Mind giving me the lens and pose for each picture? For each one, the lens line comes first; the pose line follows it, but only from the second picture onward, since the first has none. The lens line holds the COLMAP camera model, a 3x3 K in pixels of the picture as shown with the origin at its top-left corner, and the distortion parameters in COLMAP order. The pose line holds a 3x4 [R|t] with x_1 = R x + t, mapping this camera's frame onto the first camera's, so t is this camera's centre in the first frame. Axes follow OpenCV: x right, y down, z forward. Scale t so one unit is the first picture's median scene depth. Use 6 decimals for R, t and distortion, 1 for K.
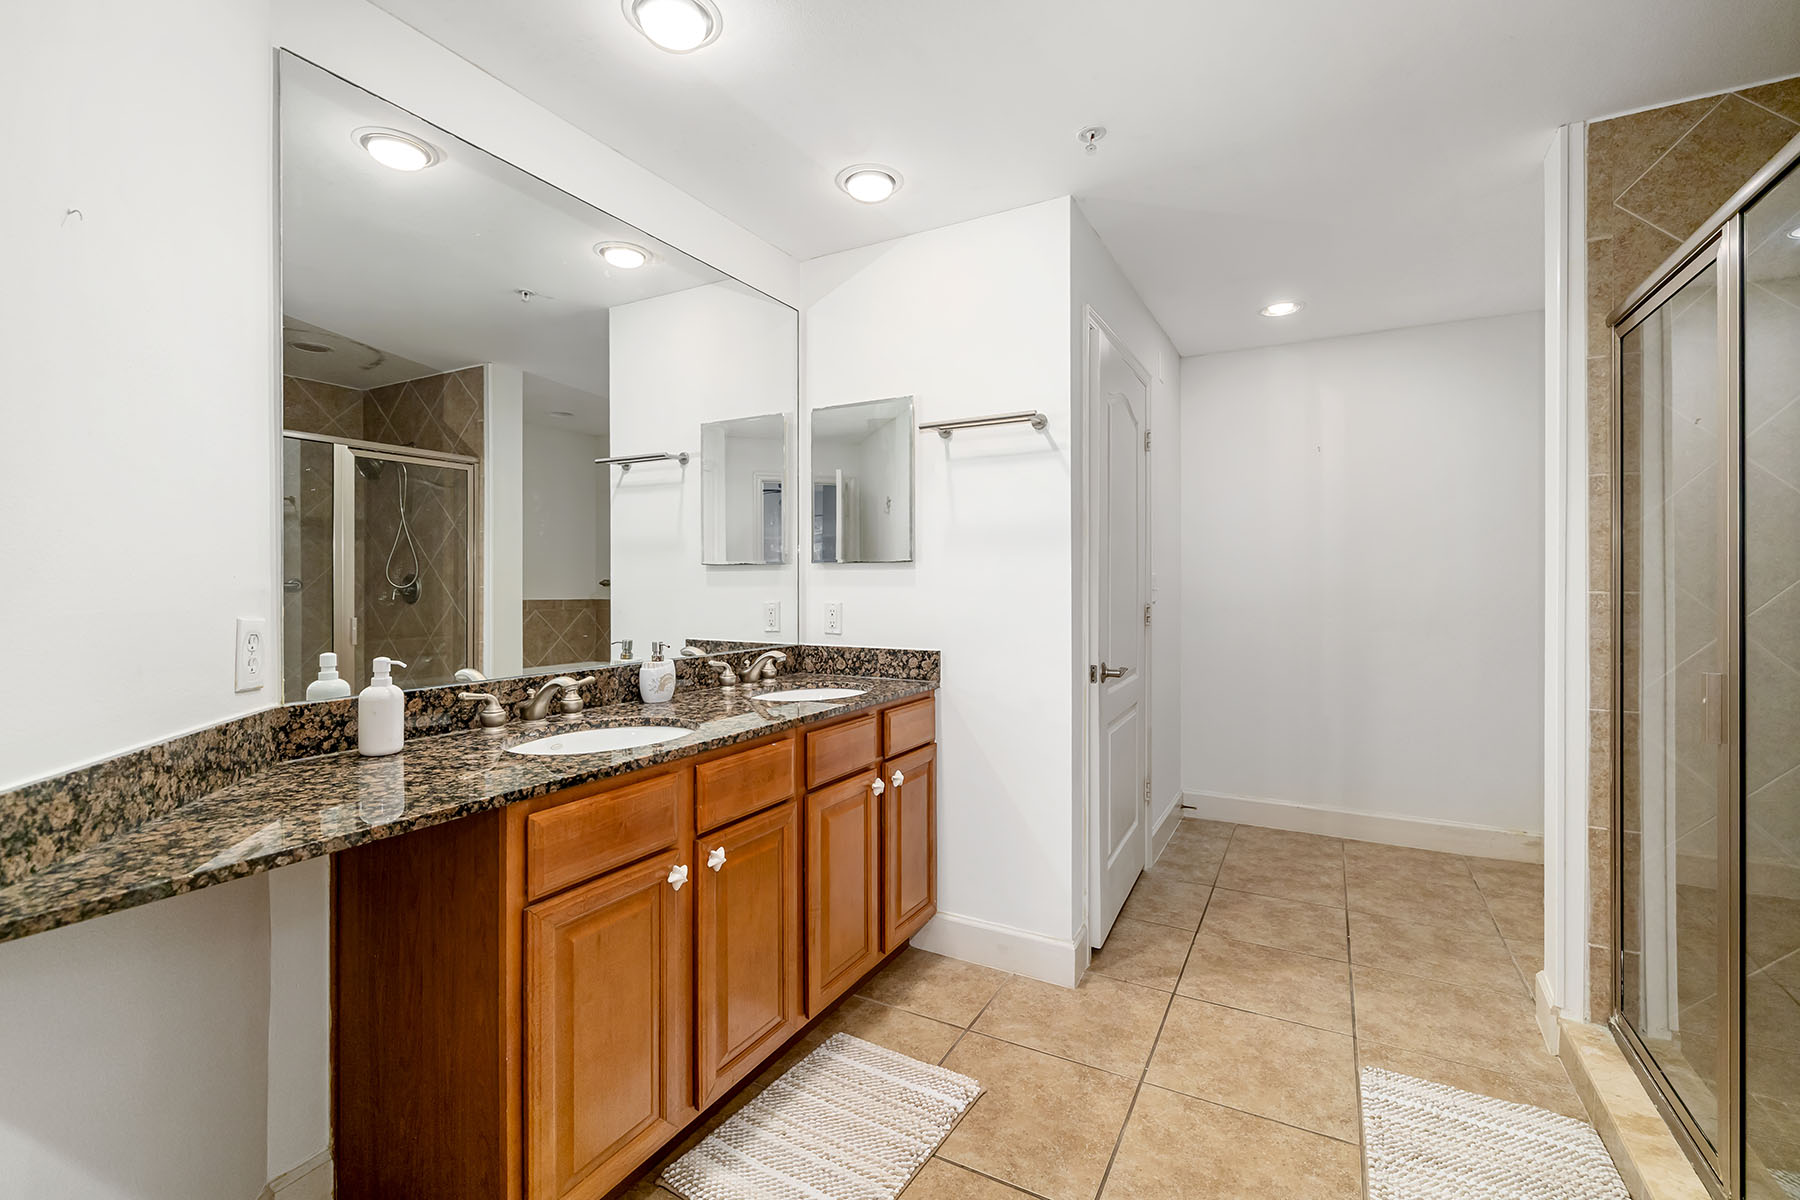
lens RADIAL K [[759.1, 0, 903.1], [0, 759.1, 585.2], [0, 0, 1]] dist [-0.003539, 0.001473]
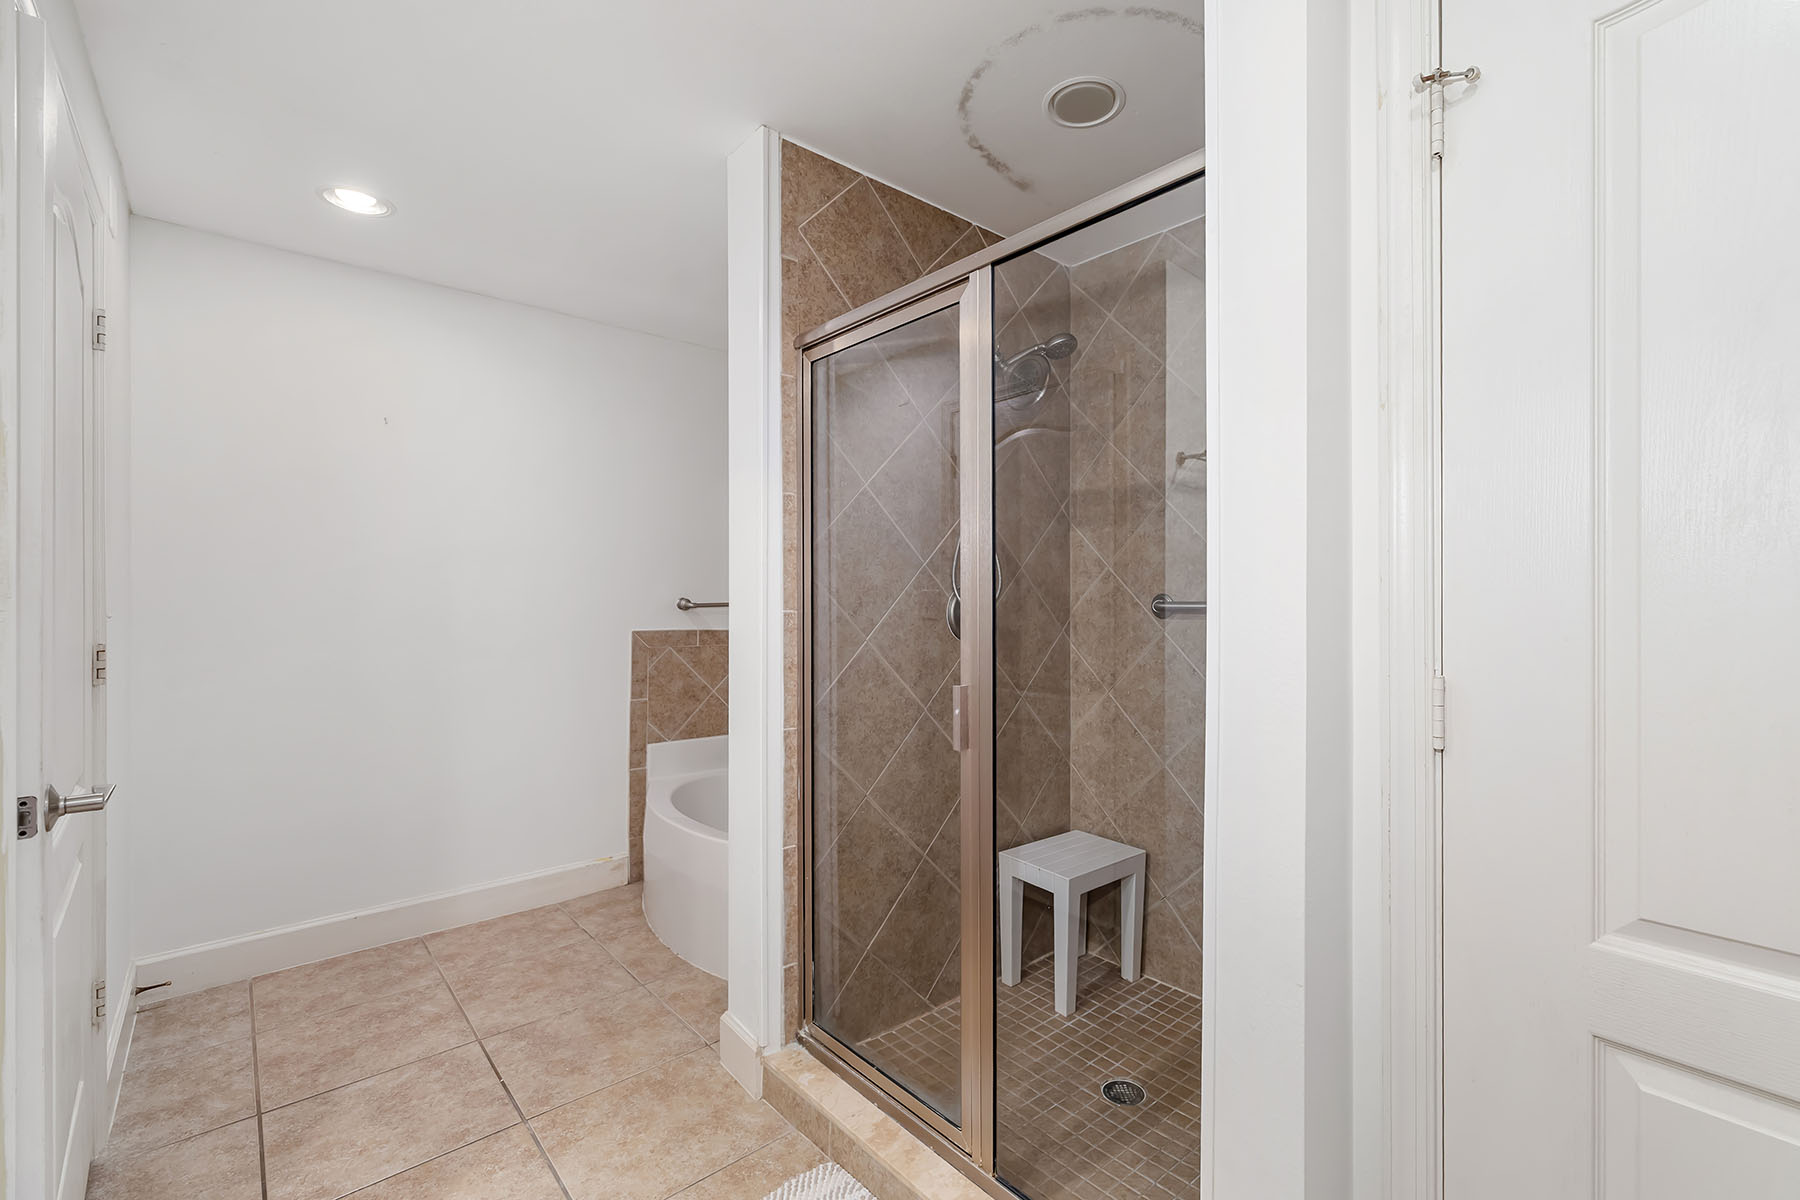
lens RADIAL K [[759.1, 0, 861.6], [0, 759.1, 600.1], [0, 0, 1]] dist [-0.003539, 0.001473]
pose [[0.323893, 0.001087, 0.946093, 0.001155], [0.004948, 0.999984, -0.002843, -0.001056], [-0.946081, 0.005602, 0.323882, 0.404795]]
